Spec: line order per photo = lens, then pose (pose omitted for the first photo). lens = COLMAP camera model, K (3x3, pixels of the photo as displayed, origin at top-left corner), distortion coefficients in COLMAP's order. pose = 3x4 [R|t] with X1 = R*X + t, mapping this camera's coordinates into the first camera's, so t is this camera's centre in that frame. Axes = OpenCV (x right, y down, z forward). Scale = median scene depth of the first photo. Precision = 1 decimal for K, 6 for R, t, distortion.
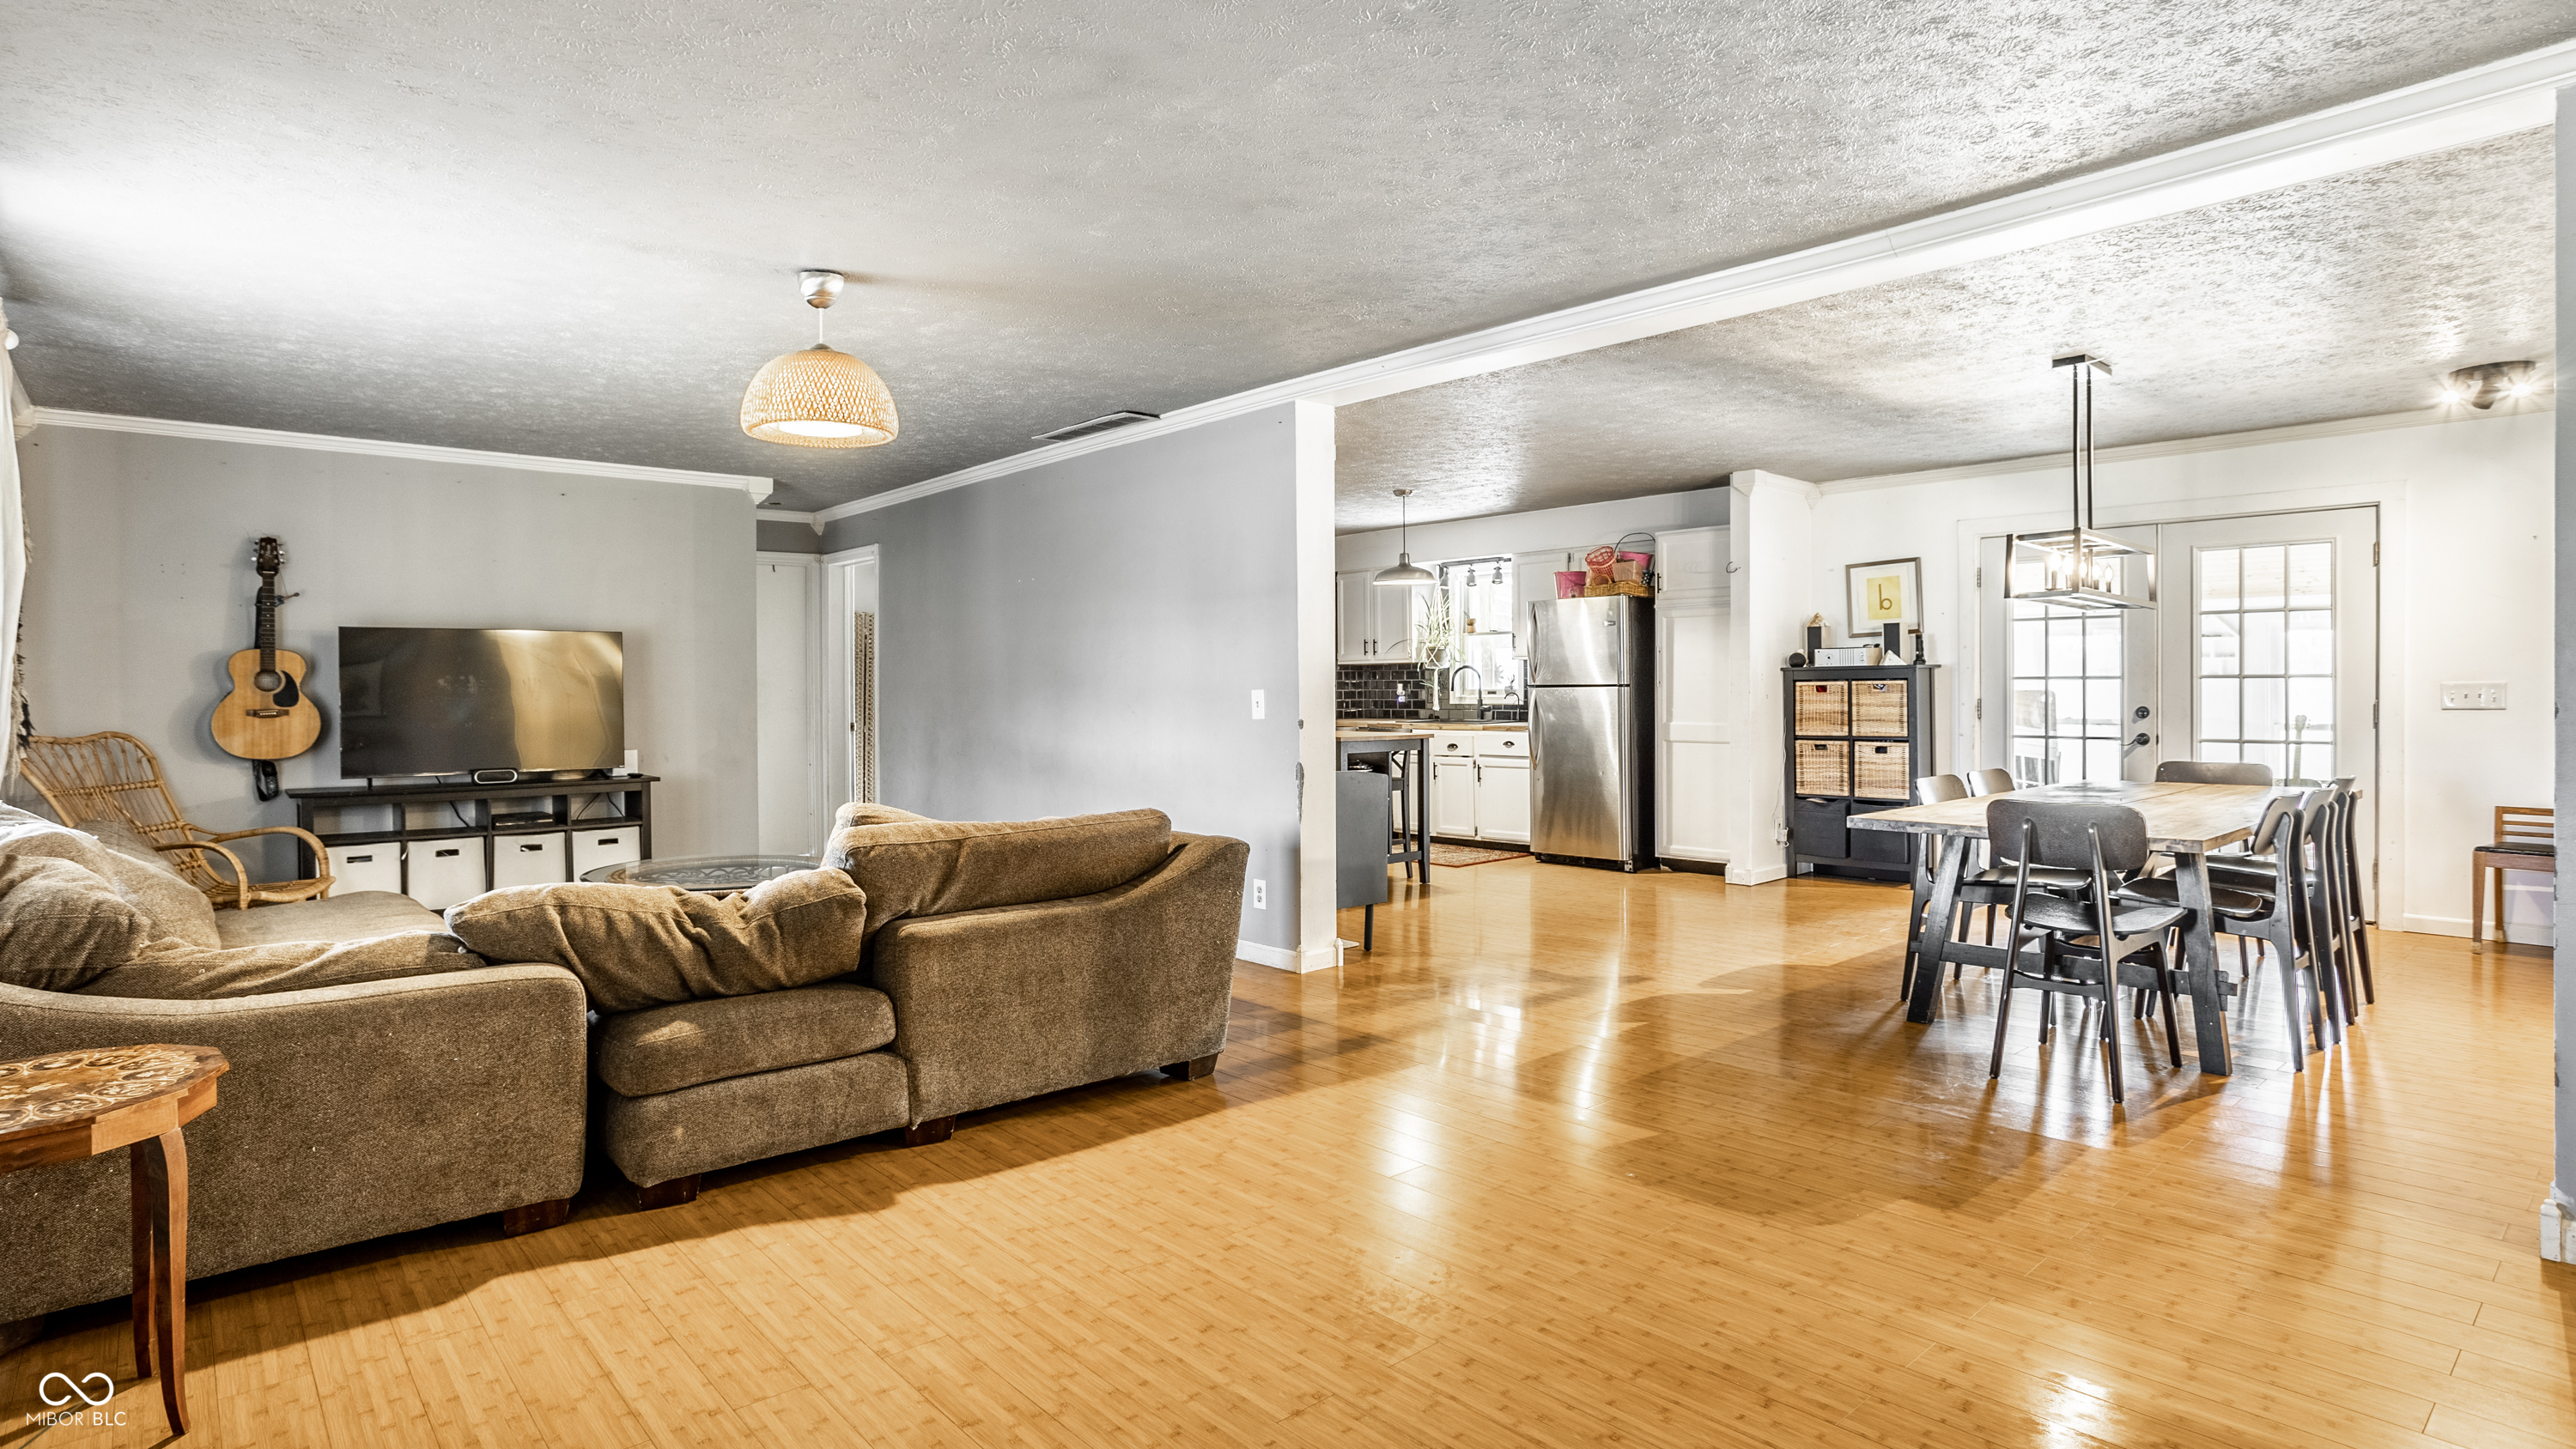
lens RADIAL K [[1314.2, 0, 1288.0], [0, 1314.2, 724.5], [0, 0, 1]] dist [0.000349, -0.000016]
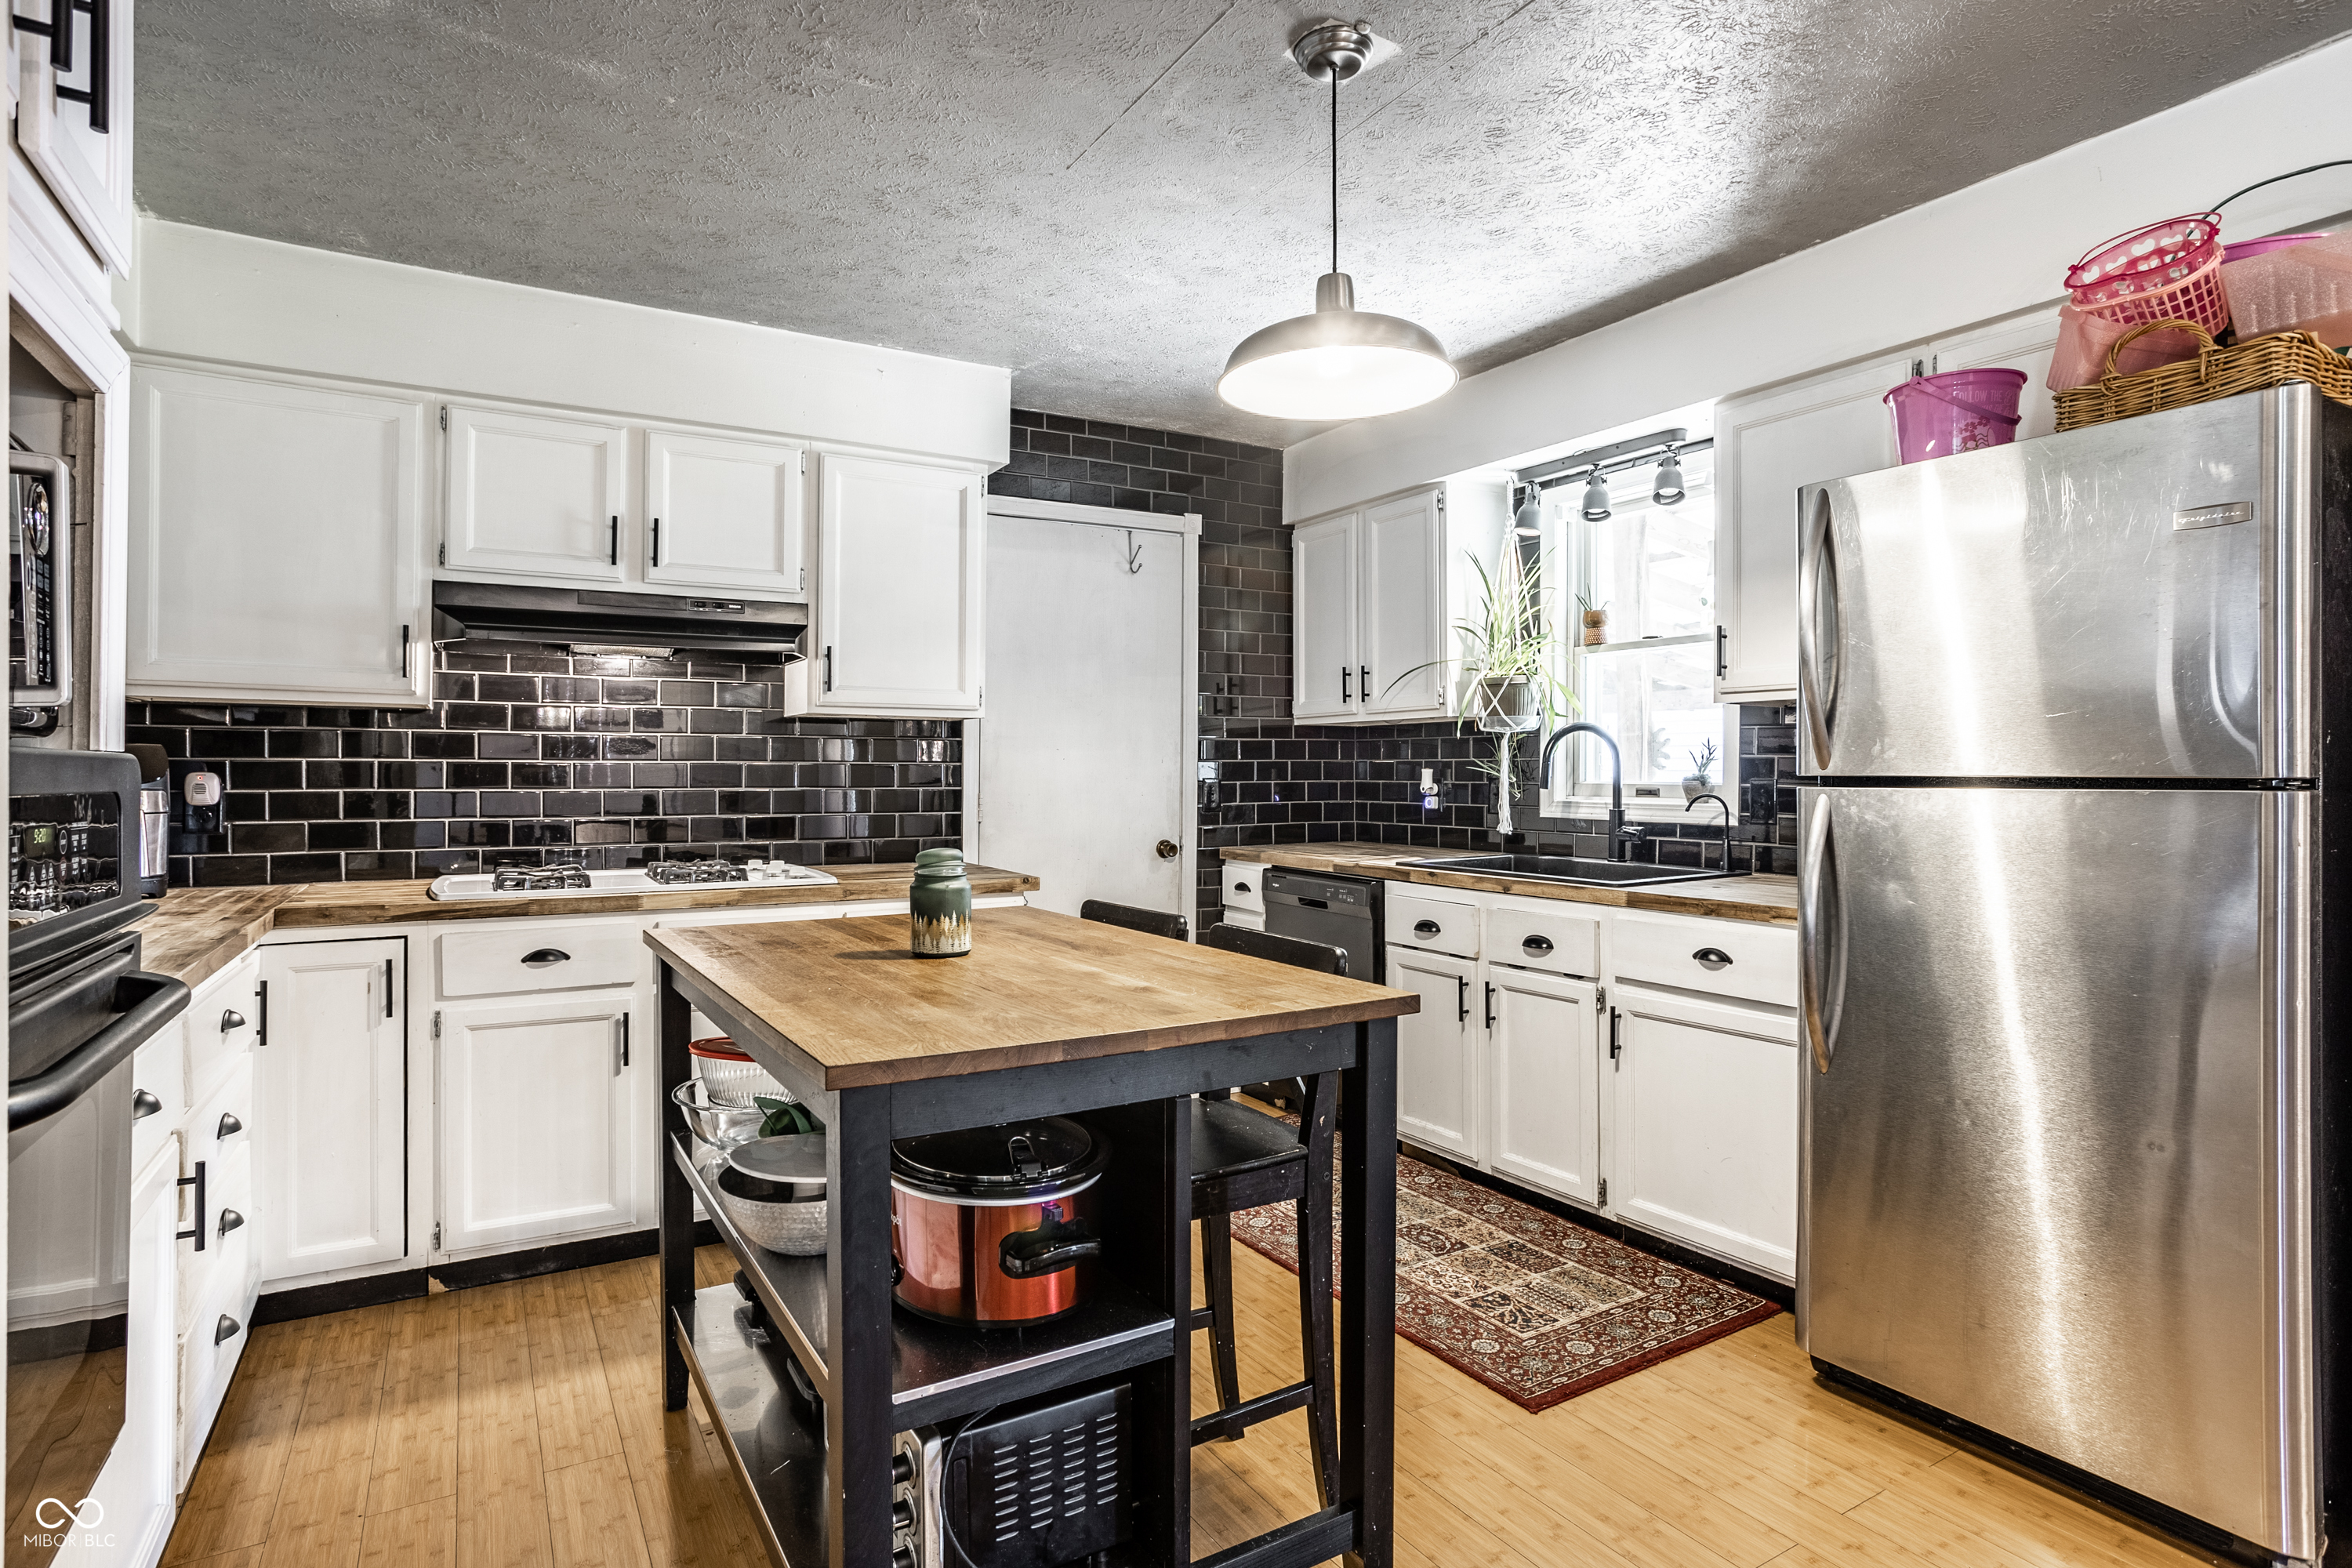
lens RADIAL K [[1203.5, 0, 1176.0], [0, 1203.5, 784.0], [0, 0, 1]] dist [-0.018189, 0.000142]
pose [[0.980841, 0.011073, -0.194494, 0.084294], [-0.015333, 0.999674, -0.020410, -0.016673], [0.194204, 0.023001, 0.980691, 0.606422]]
